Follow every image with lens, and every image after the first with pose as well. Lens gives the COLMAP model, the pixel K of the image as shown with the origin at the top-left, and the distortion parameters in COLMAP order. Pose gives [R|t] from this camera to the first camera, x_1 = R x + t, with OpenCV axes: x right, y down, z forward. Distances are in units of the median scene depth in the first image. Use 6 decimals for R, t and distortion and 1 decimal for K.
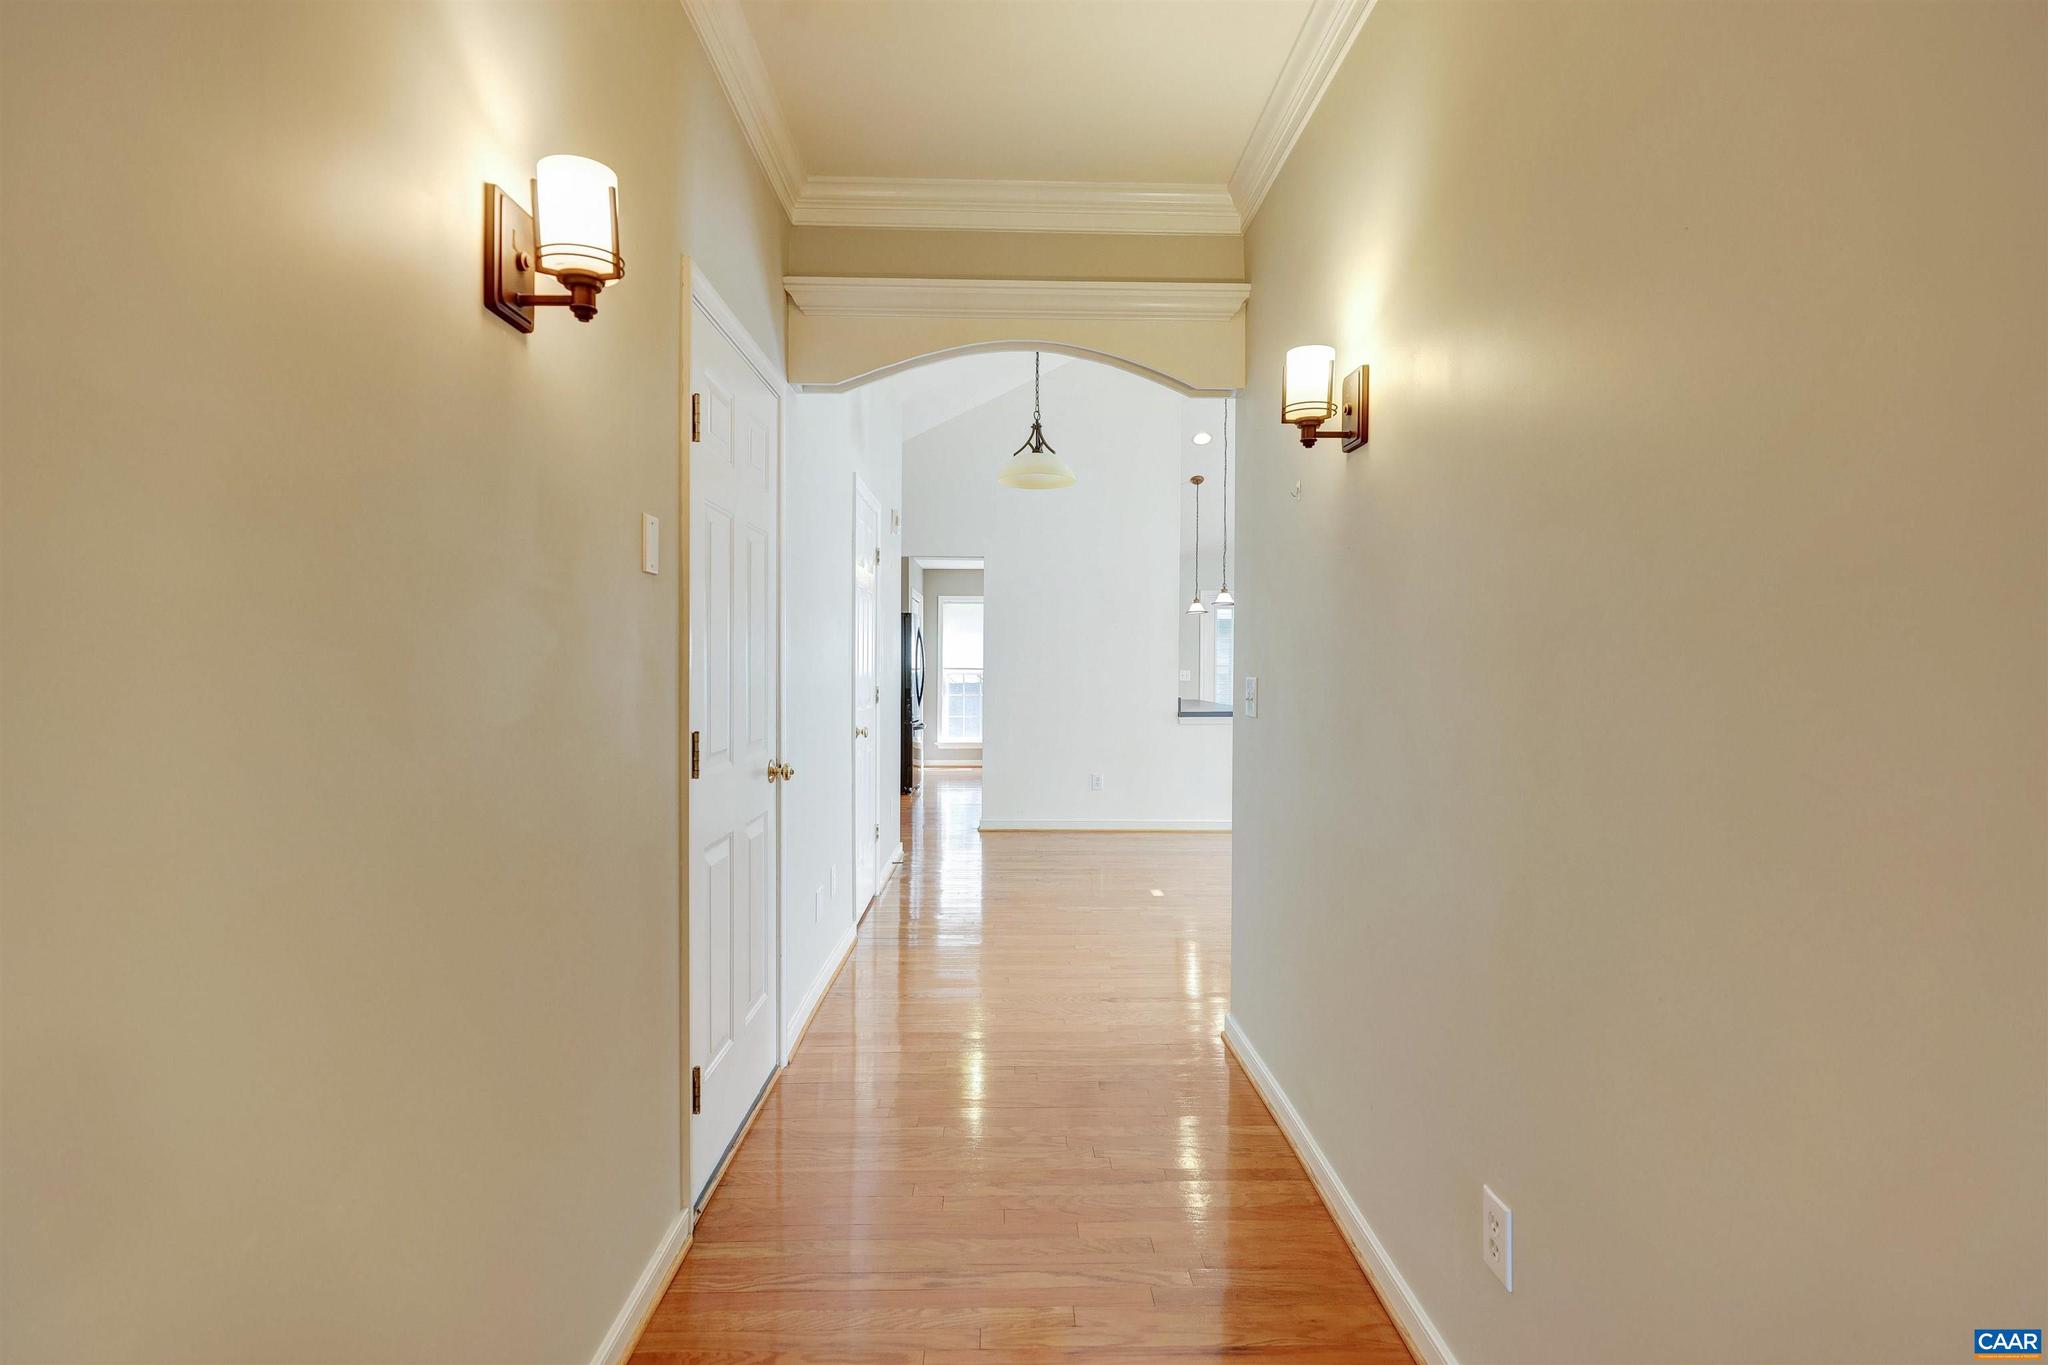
lens RADIAL K [[998.1, 0, 1024.0], [0, 998.1, 682.5], [0, 0, 1]] dist [0.000477, -0.000628]
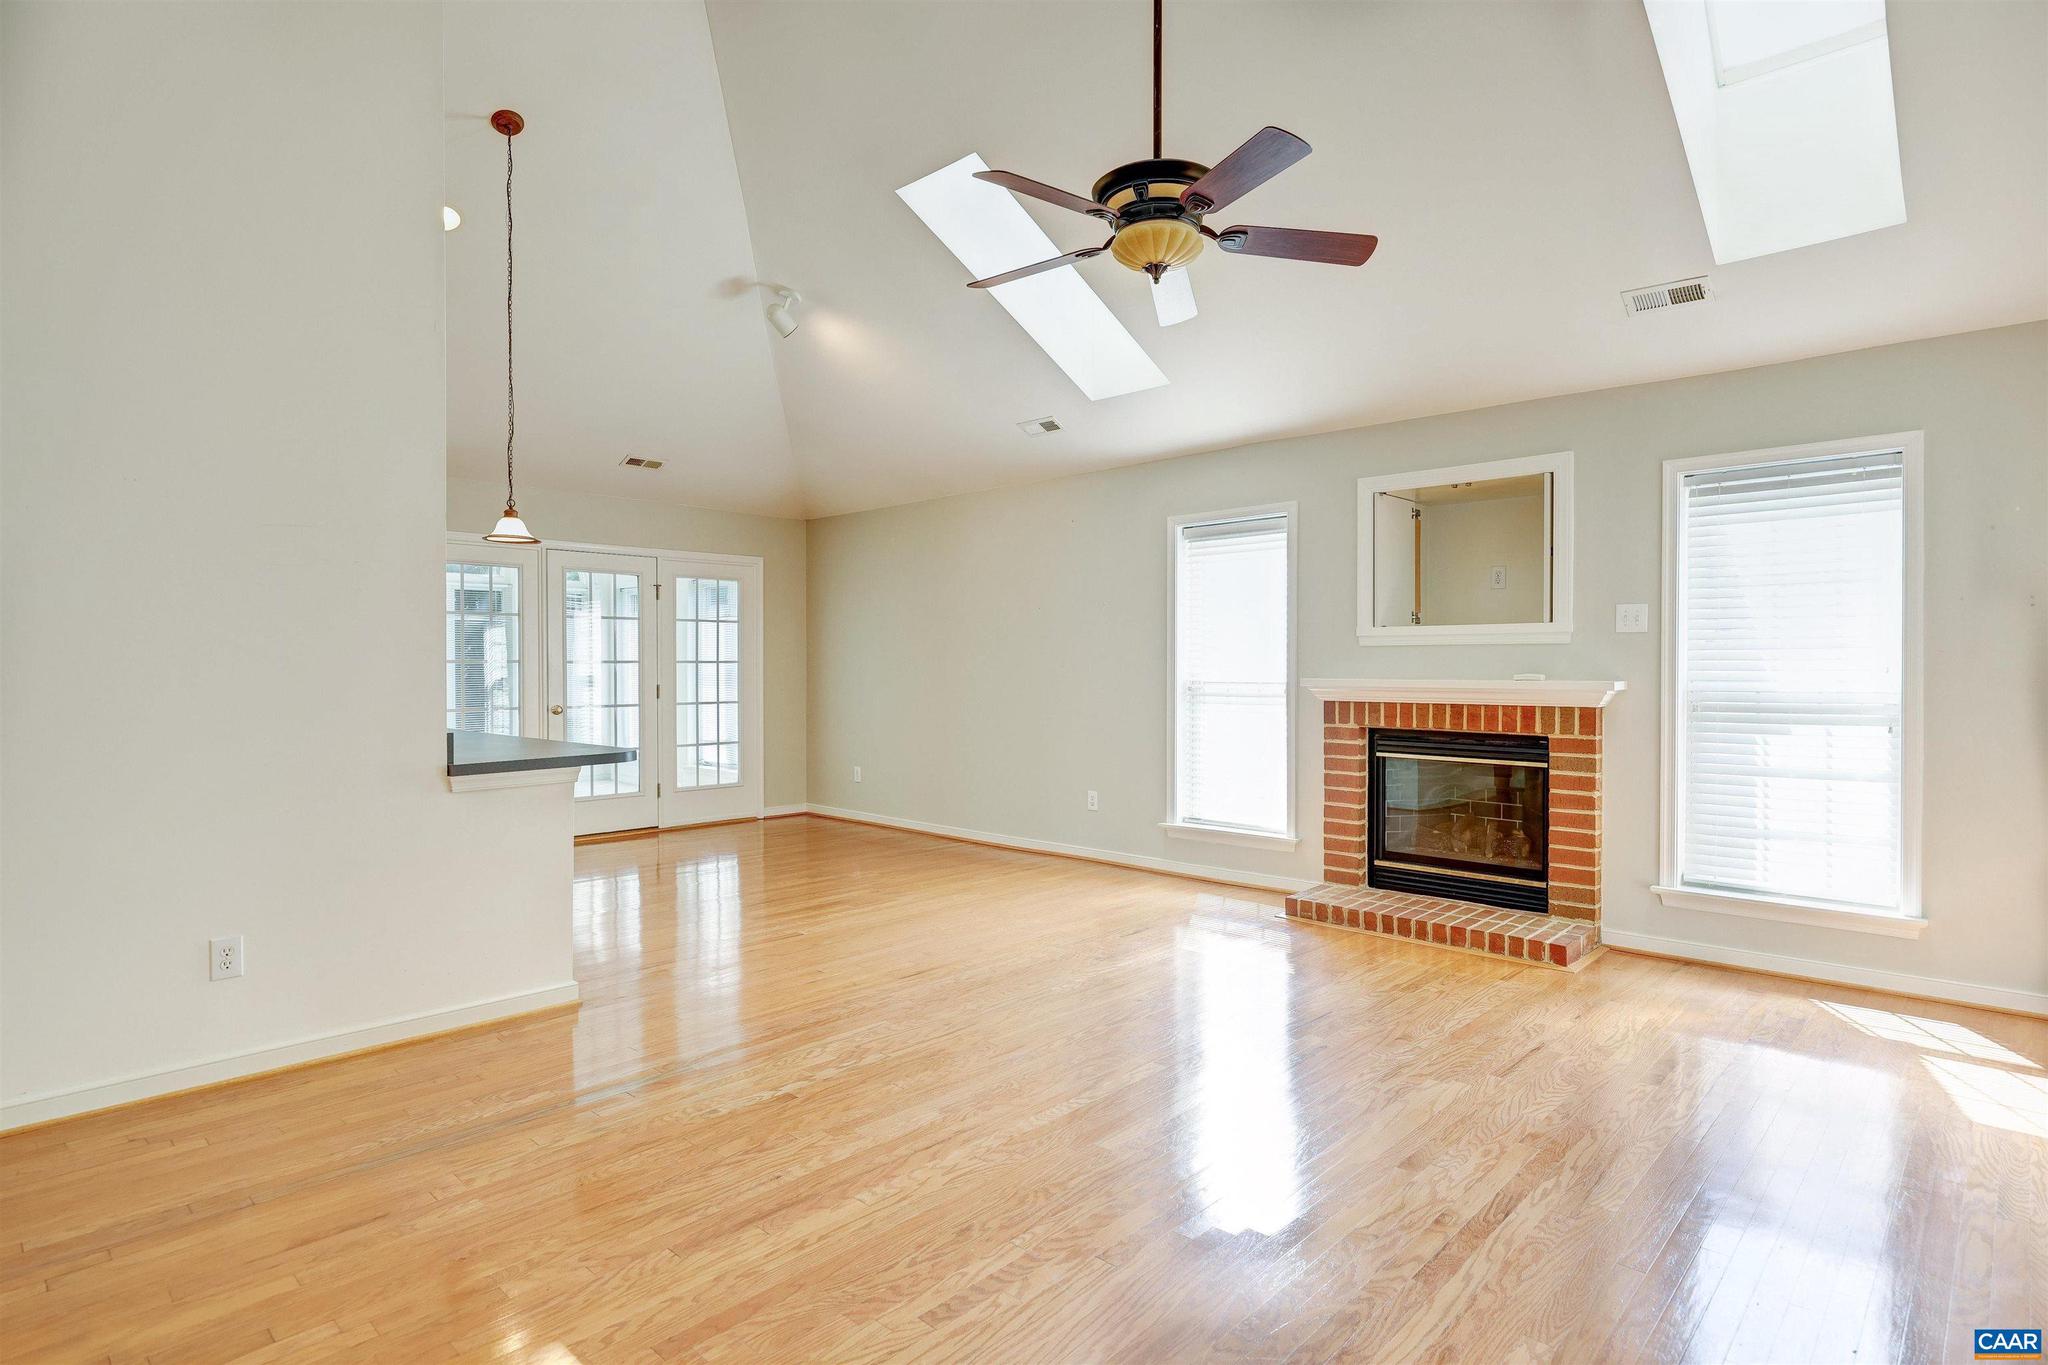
lens RADIAL K [[1065.4, 0, 1027.2], [0, 1065.4, 673.9], [0, 0, 1]] dist [-0.002560, -0.001008]
pose [[0.705021, -0.009886, 0.709117, 0.000459], [0.011122, 0.999934, 0.002883, -0.008811], [-0.709099, 0.005855, 0.705085, 0.431220]]
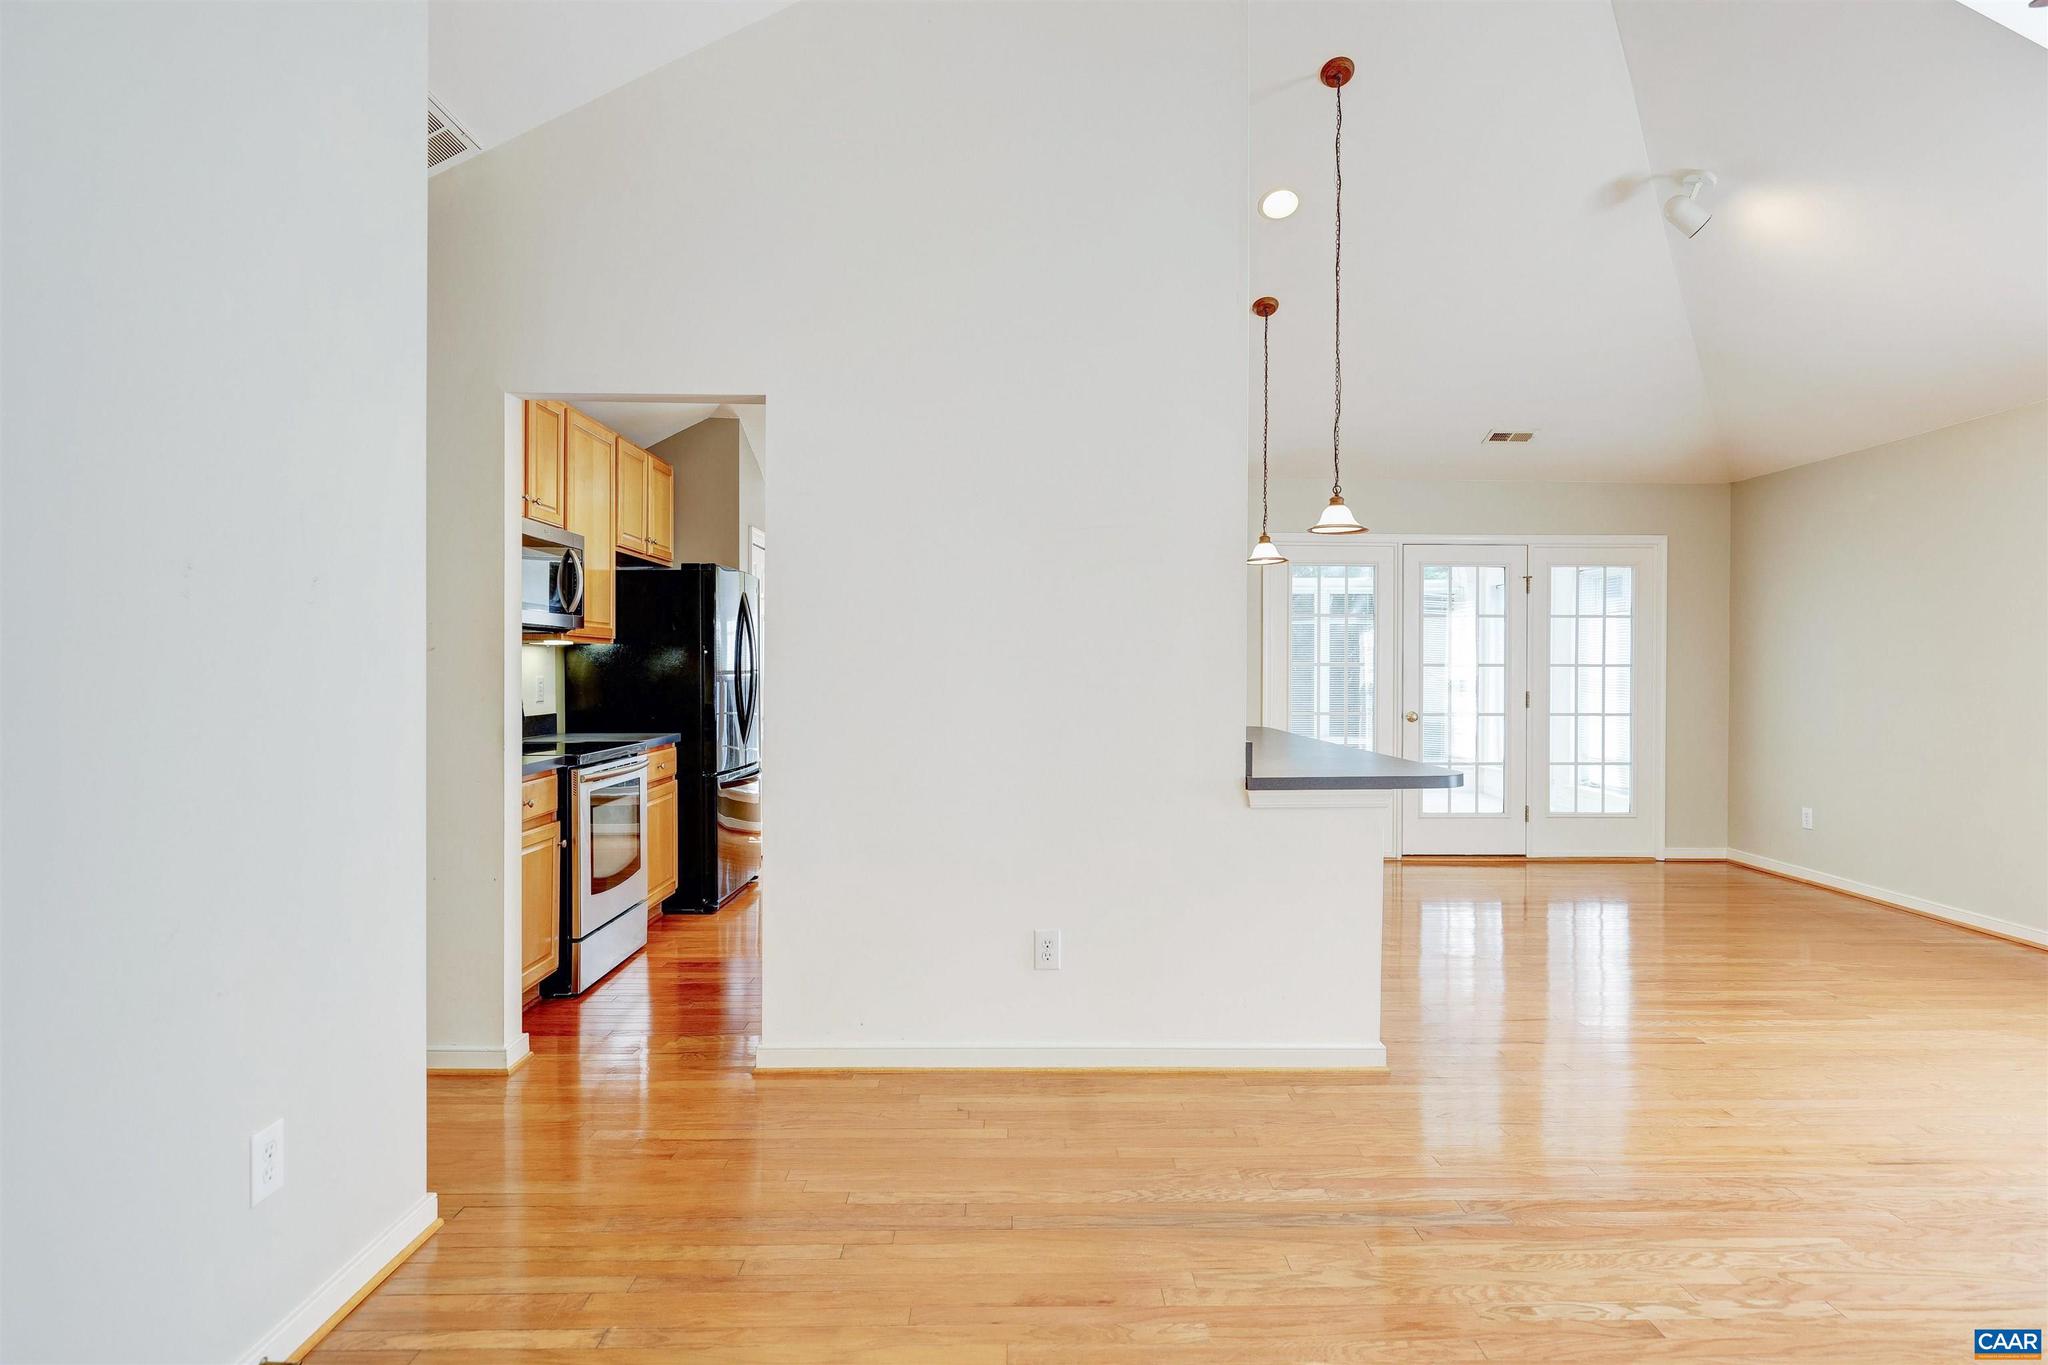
lens RADIAL K [[1065.4, 0, 1027.2], [0, 1065.4, 673.9], [0, 0, 1]] dist [-0.002560, -0.001008]
pose [[0.999949, 0.000147, -0.010084, 0.062371], [-0.000199, 0.999987, -0.005161, -0.009437], [0.010083, 0.005163, 0.999936, 0.506124]]
